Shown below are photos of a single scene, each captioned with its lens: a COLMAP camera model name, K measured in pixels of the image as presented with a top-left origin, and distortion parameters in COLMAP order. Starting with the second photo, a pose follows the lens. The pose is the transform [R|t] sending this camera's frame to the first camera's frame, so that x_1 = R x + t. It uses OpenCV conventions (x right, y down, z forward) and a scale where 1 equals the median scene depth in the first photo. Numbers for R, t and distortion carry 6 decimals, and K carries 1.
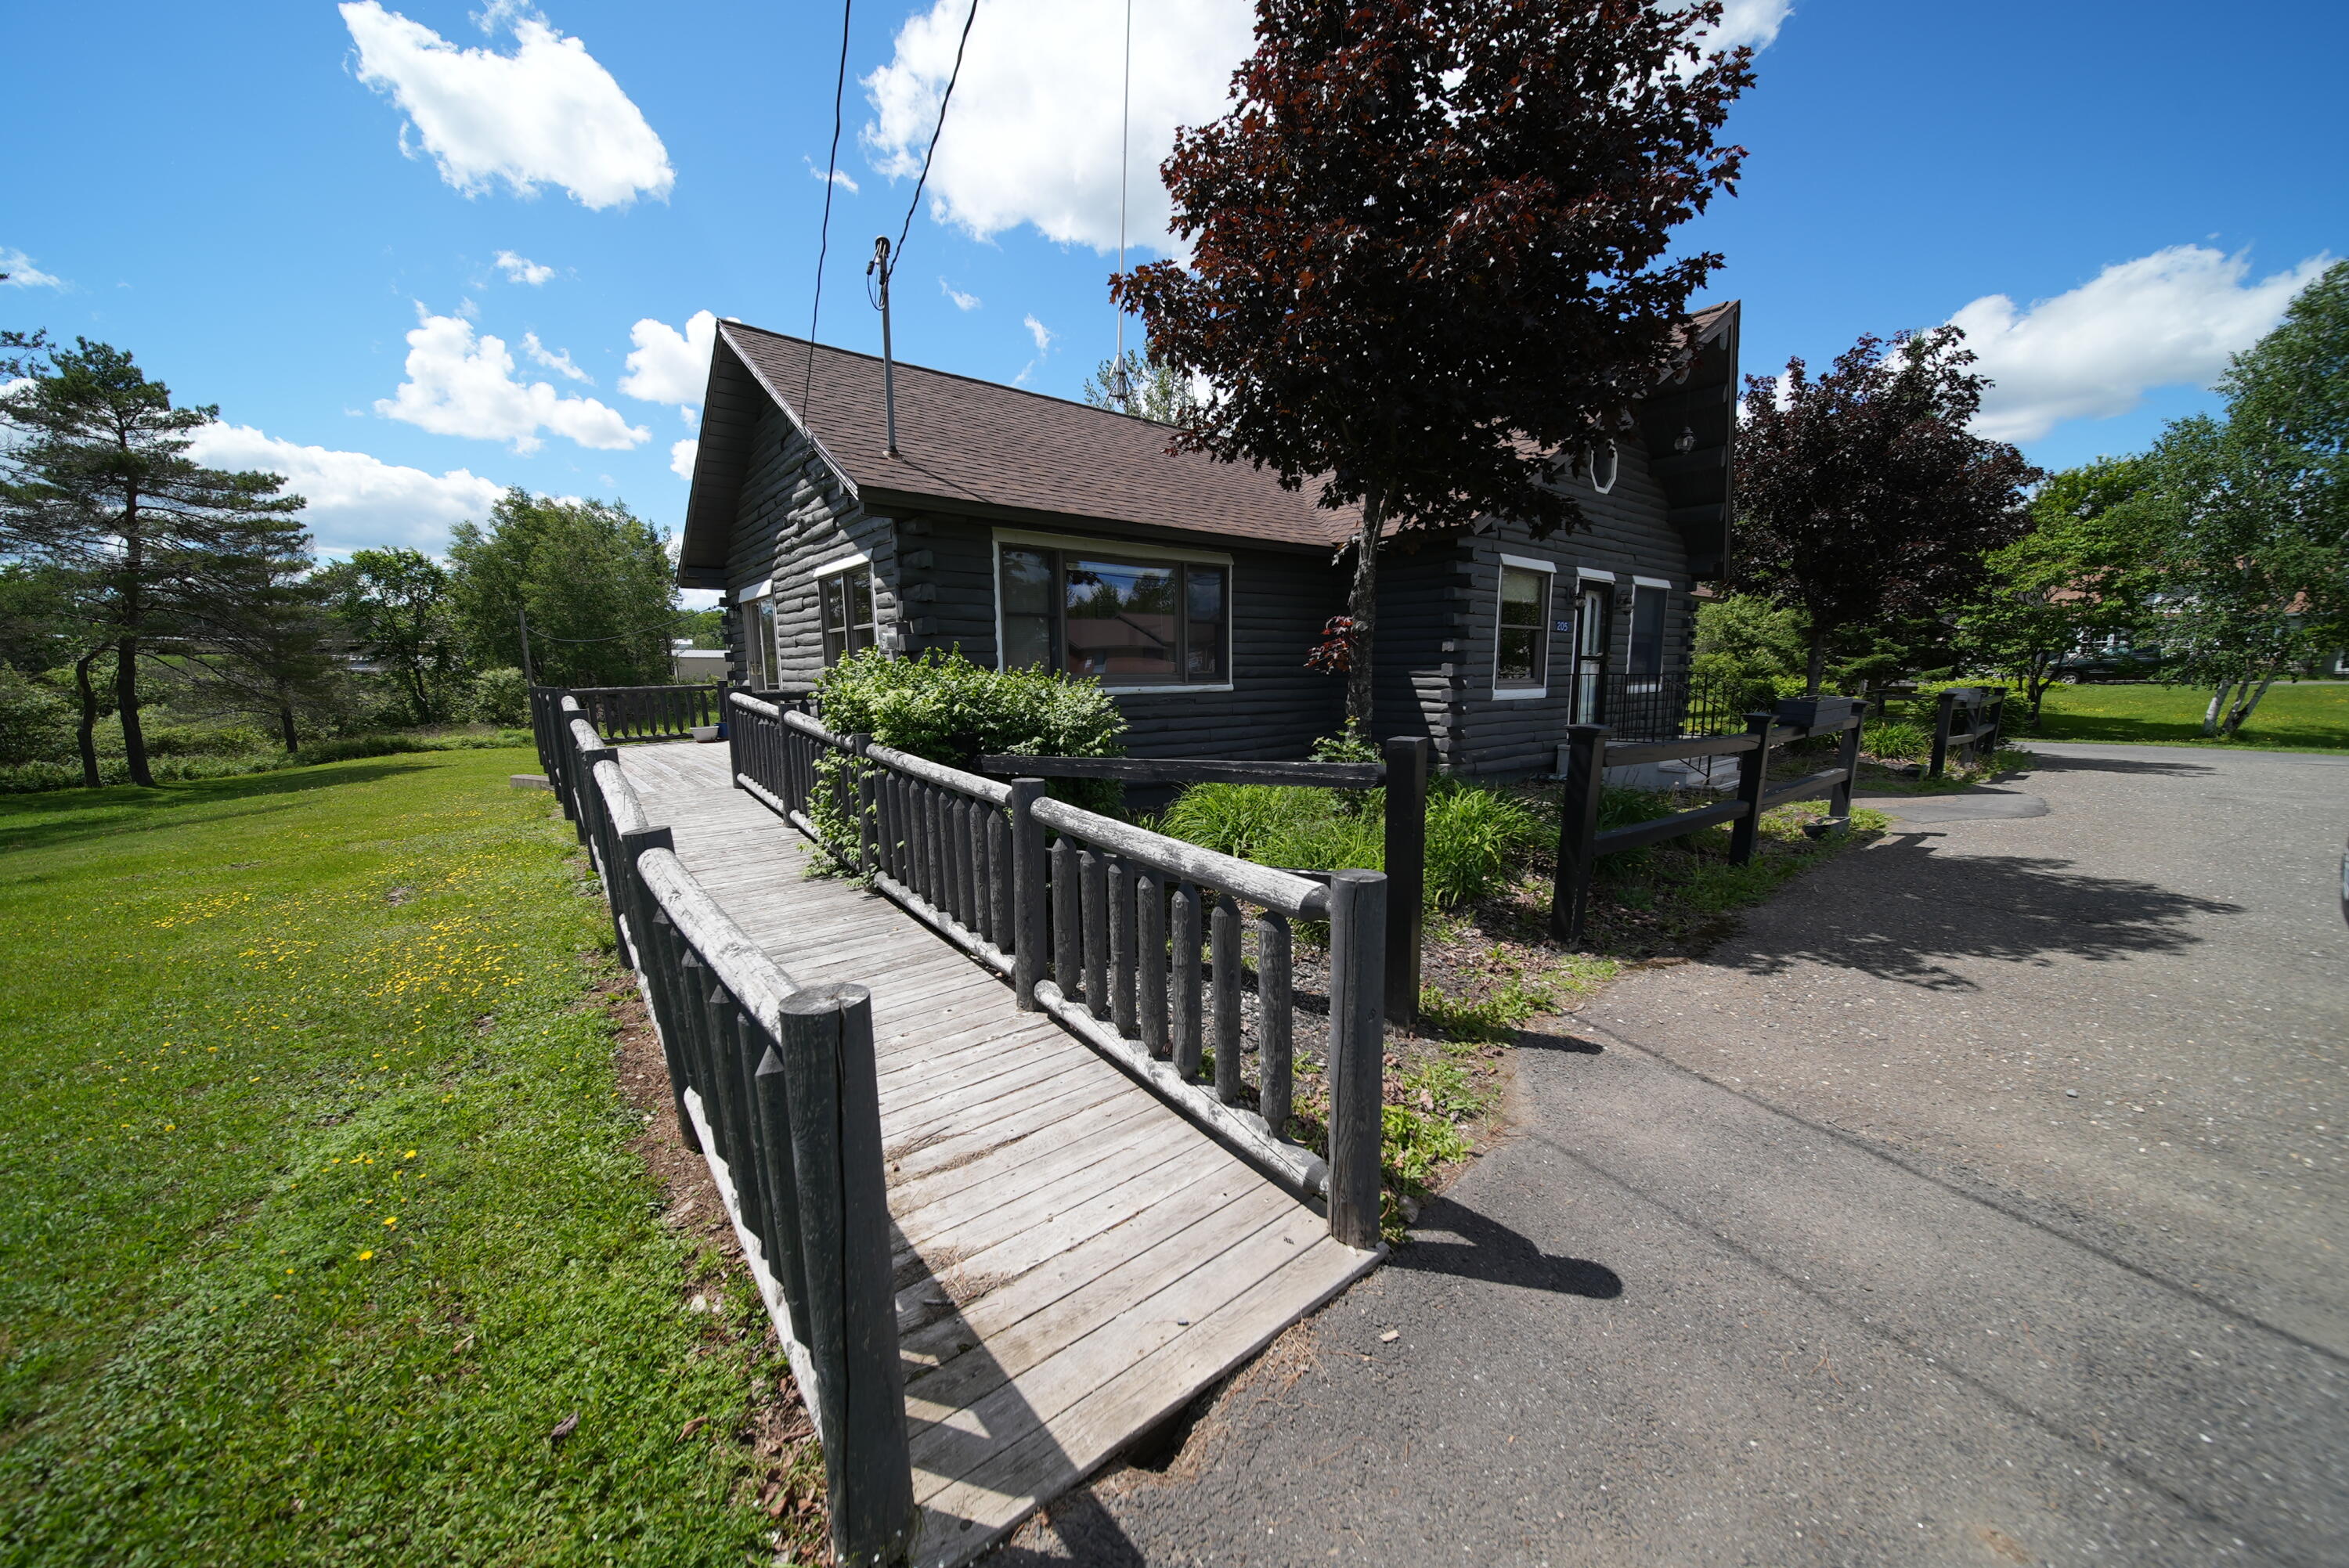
lens RADIAL K [[801.1, 0, 1170.8], [0, 801.1, 779.2], [0, 0, 1]] dist [-0.002086, -0.000352]
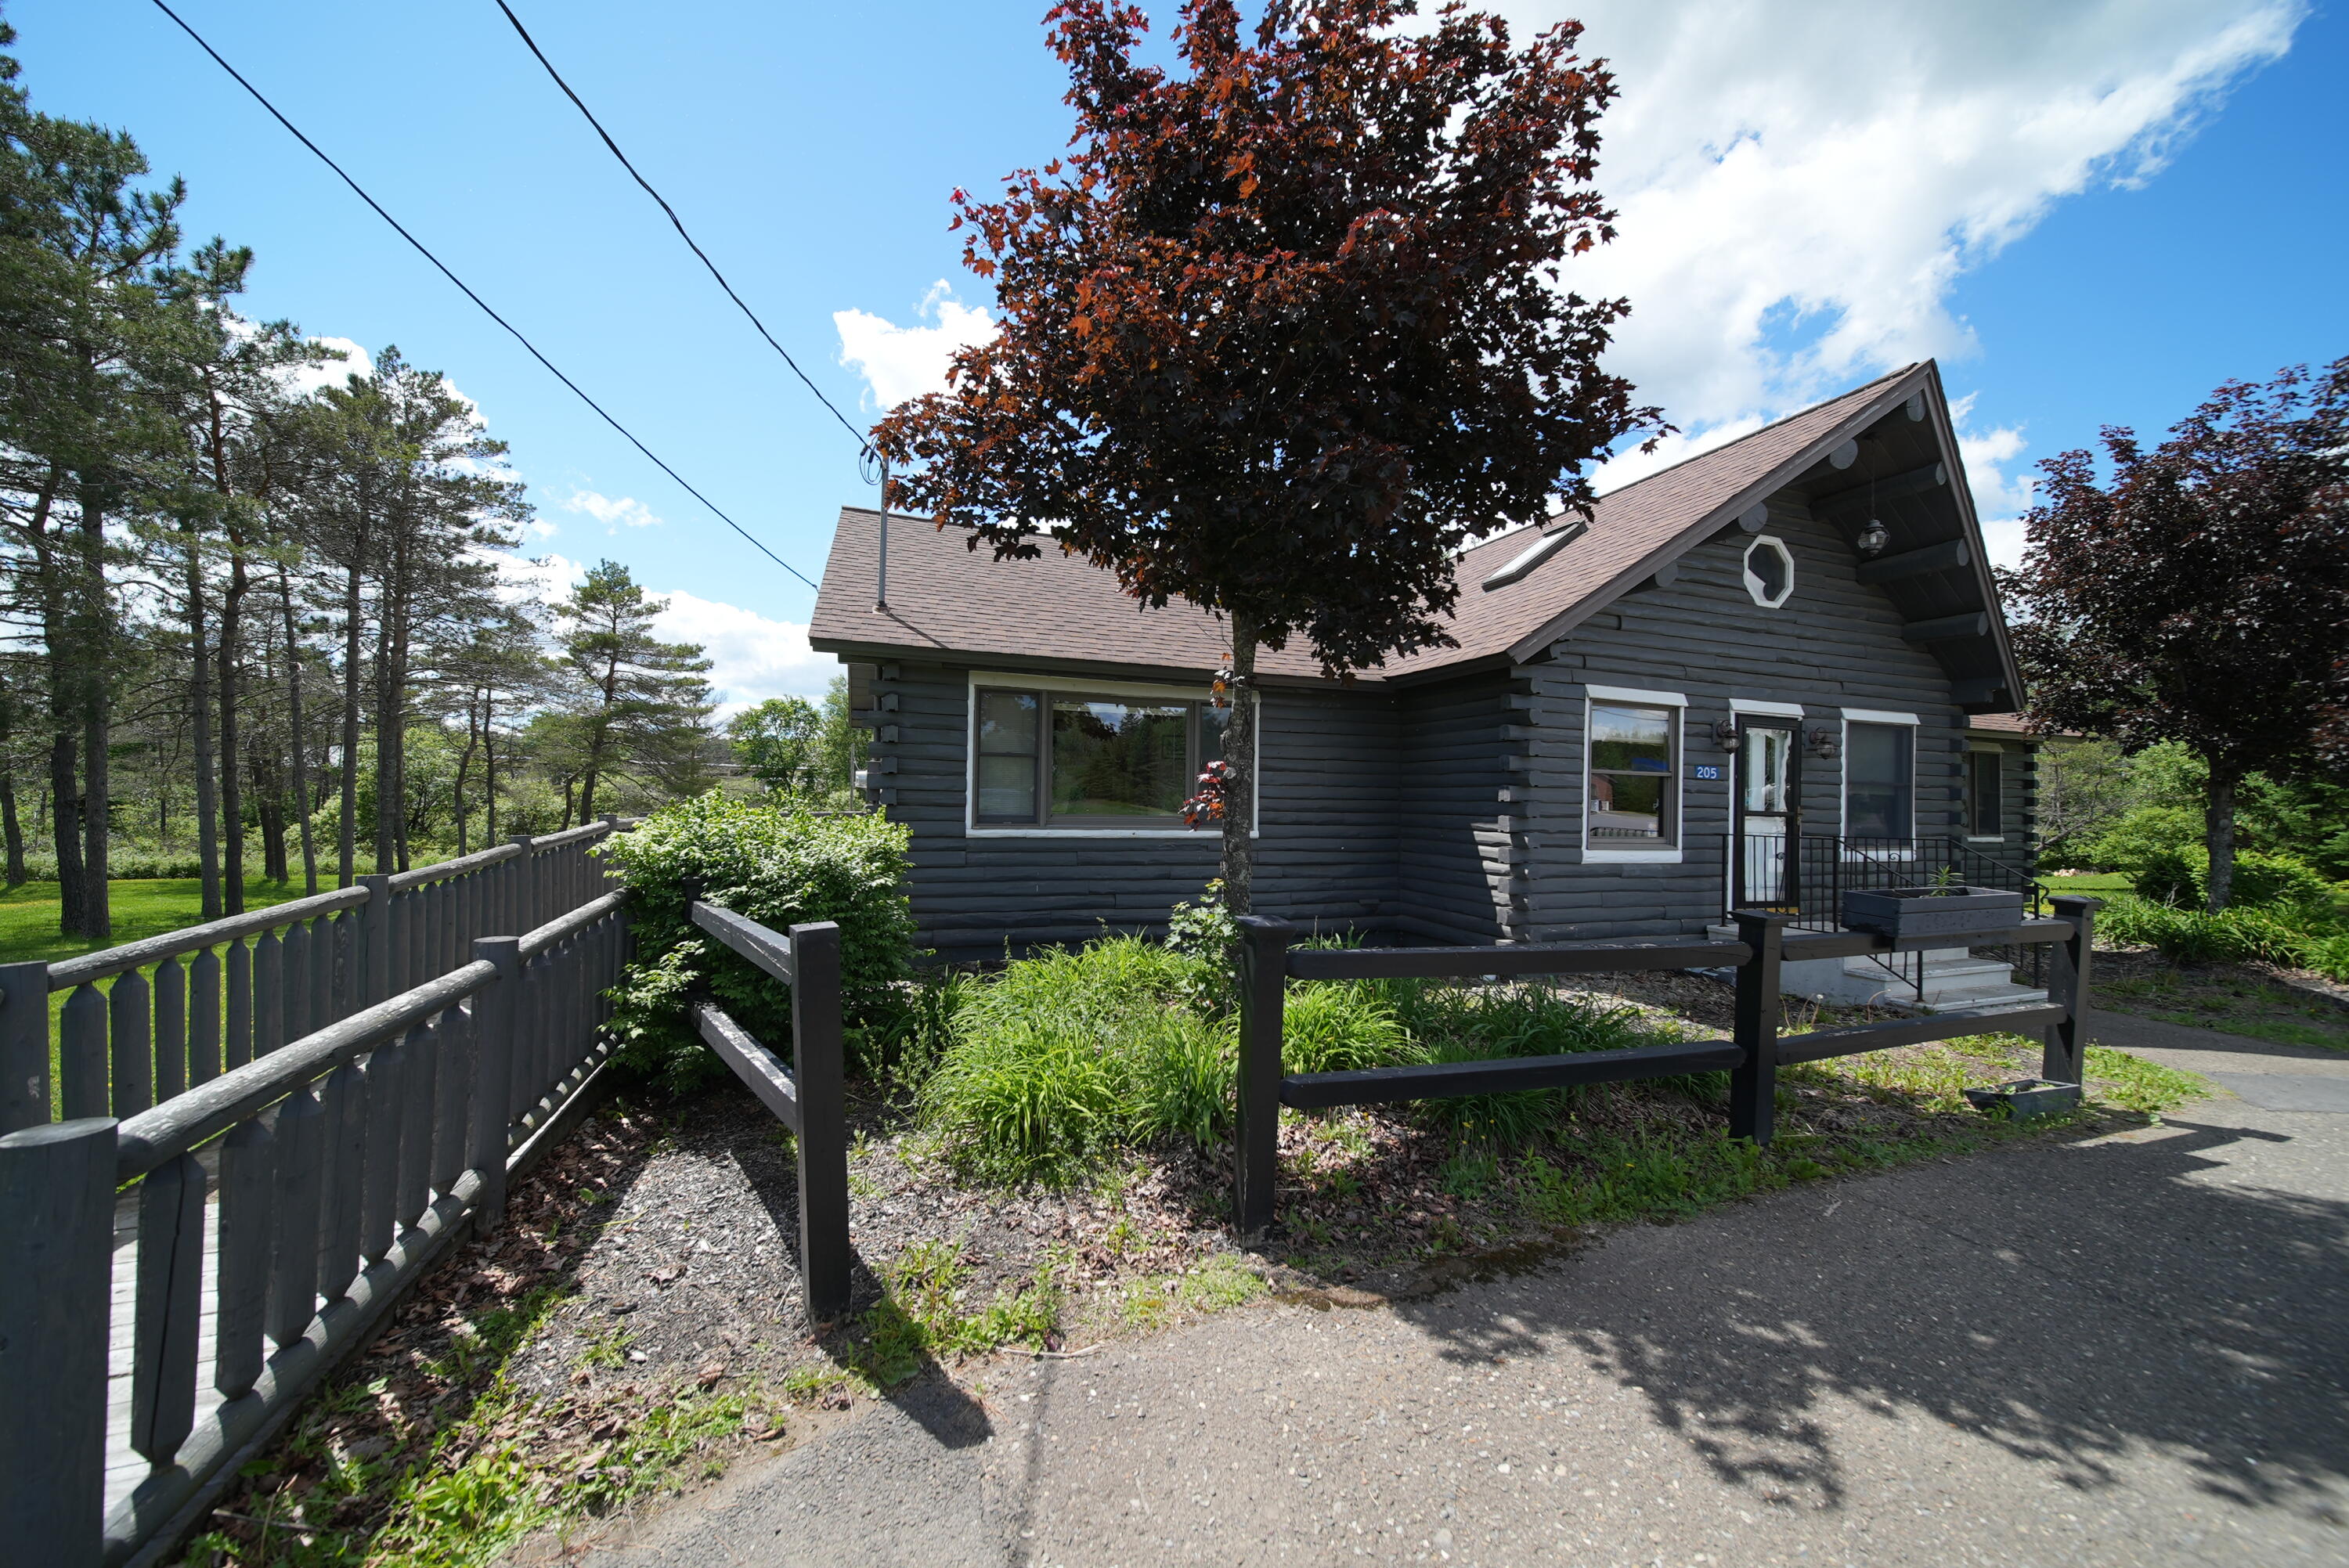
lens RADIAL K [[801.1, 0, 1161.5], [0, 801.1, 791.3], [0, 0, 1]] dist [-0.002086, -0.000352]
pose [[0.945818, 0.022342, -0.323927, 0.267030], [-0.070957, 0.987739, -0.139058, -0.029342], [0.316848, 0.154508, 0.935807, 0.113089]]
